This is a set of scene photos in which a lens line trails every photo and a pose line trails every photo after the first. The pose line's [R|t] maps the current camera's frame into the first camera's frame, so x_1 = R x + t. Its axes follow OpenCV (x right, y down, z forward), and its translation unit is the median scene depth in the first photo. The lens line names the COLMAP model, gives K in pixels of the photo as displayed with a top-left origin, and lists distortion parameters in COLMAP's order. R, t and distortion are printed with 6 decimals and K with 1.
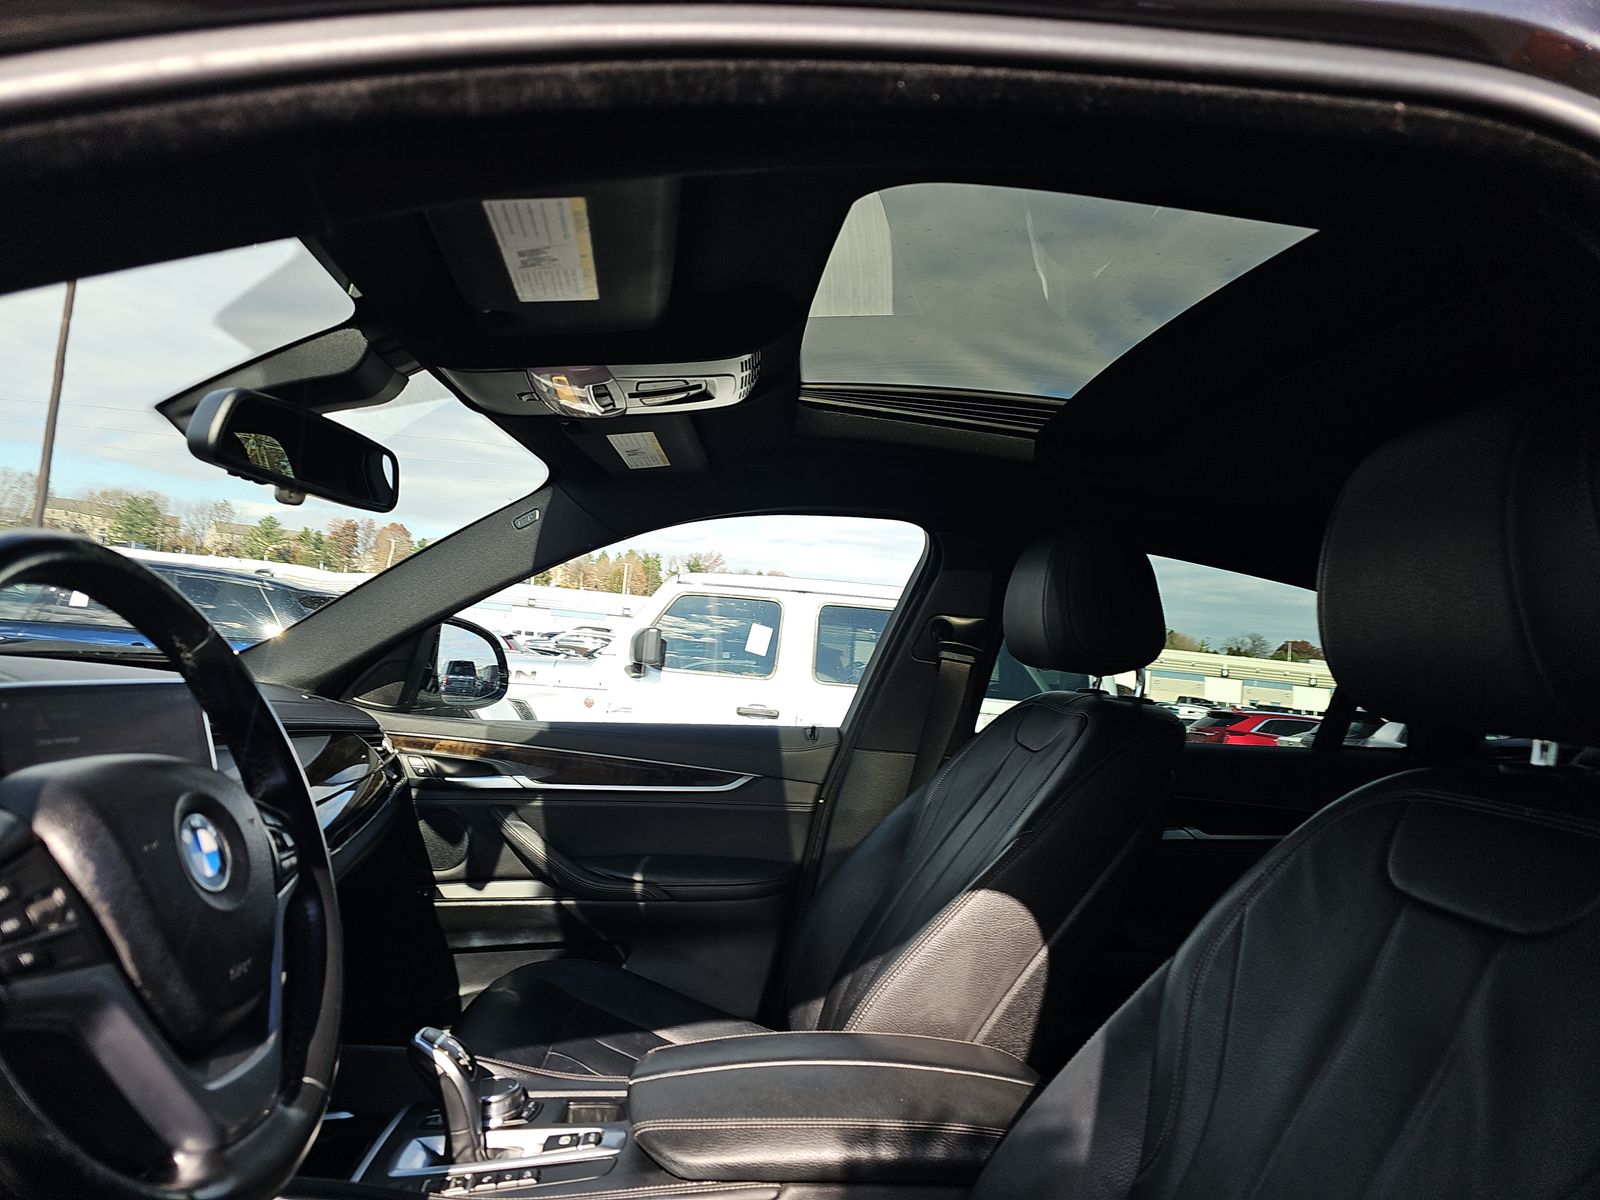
lens RADIAL K [[1041.8, 0, 785.9], [0, 1041.8, 602.7], [0, 0, 1]] dist [0.087316, -0.080205]
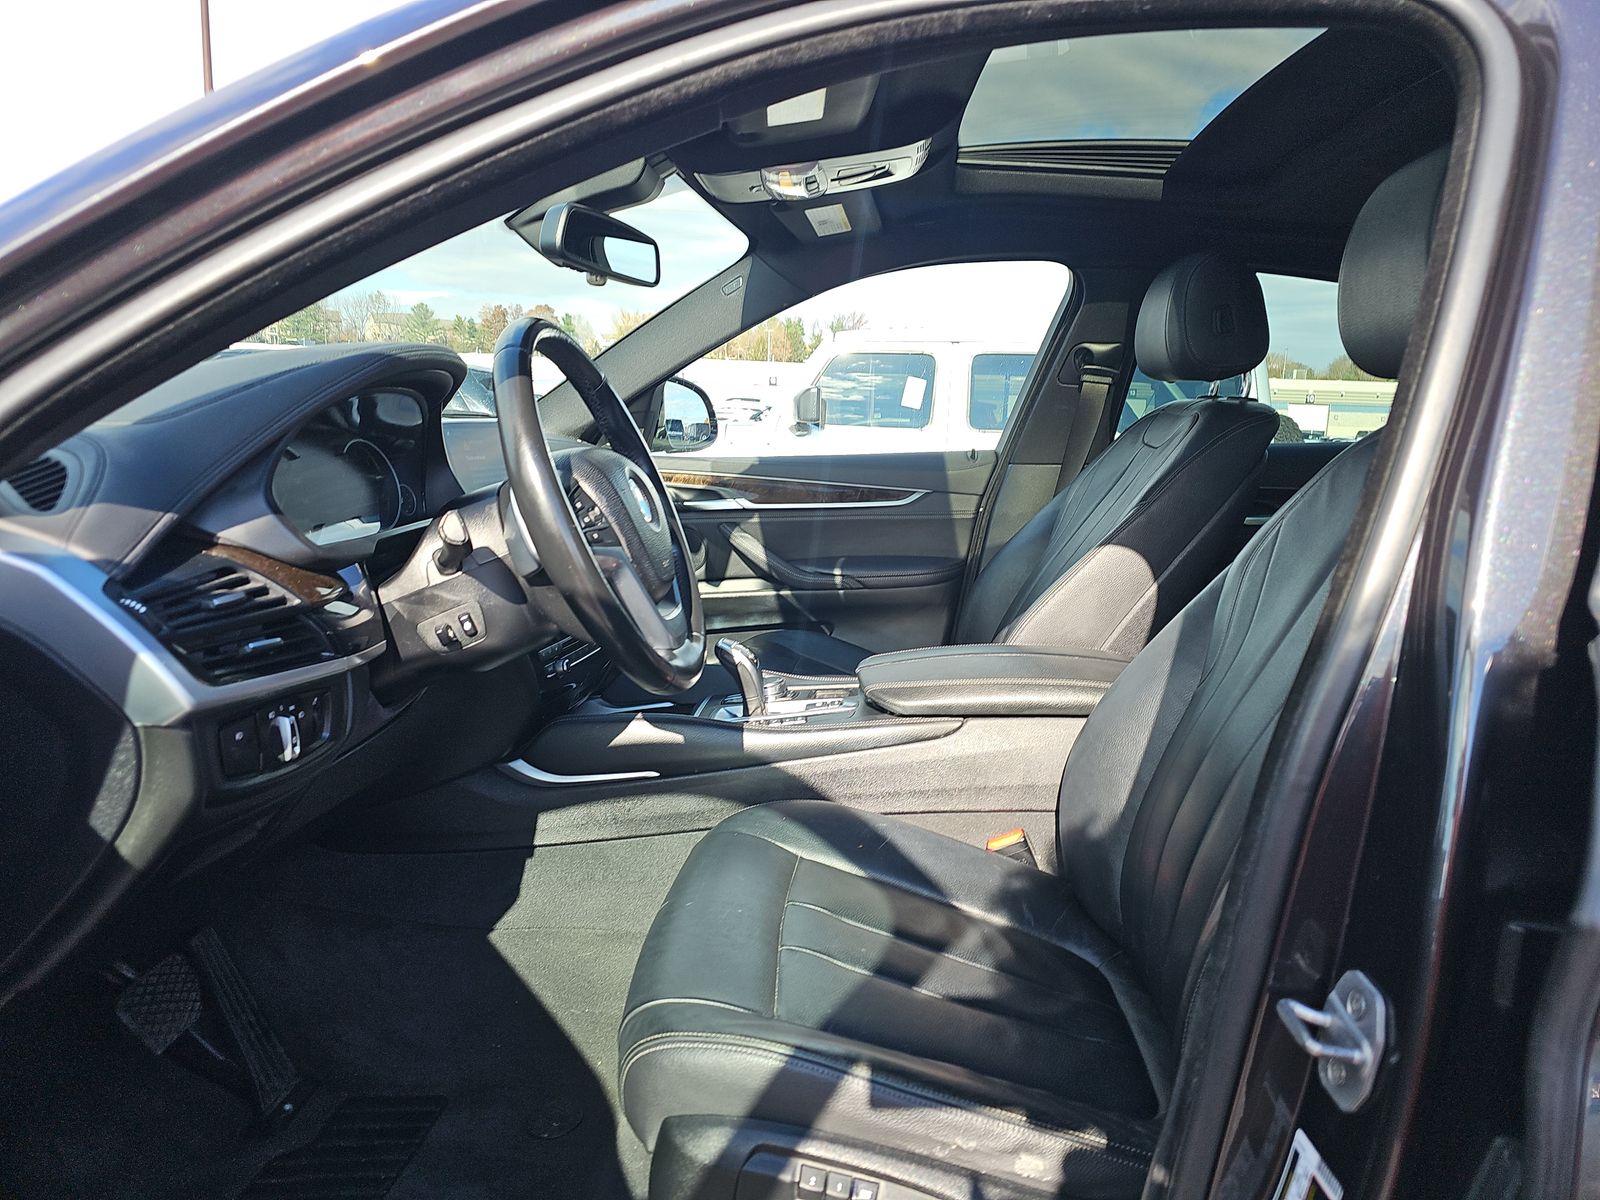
lens RADIAL K [[1041.8, 0, 785.9], [0, 1041.8, 602.7], [0, 0, 1]] dist [0.087316, -0.080205]
pose [[0.988562, -0.033006, -0.147158, -0.016611], [0.064620, 0.974350, 0.215559, 0.019096], [0.136269, -0.222603, 0.965339, -0.250149]]
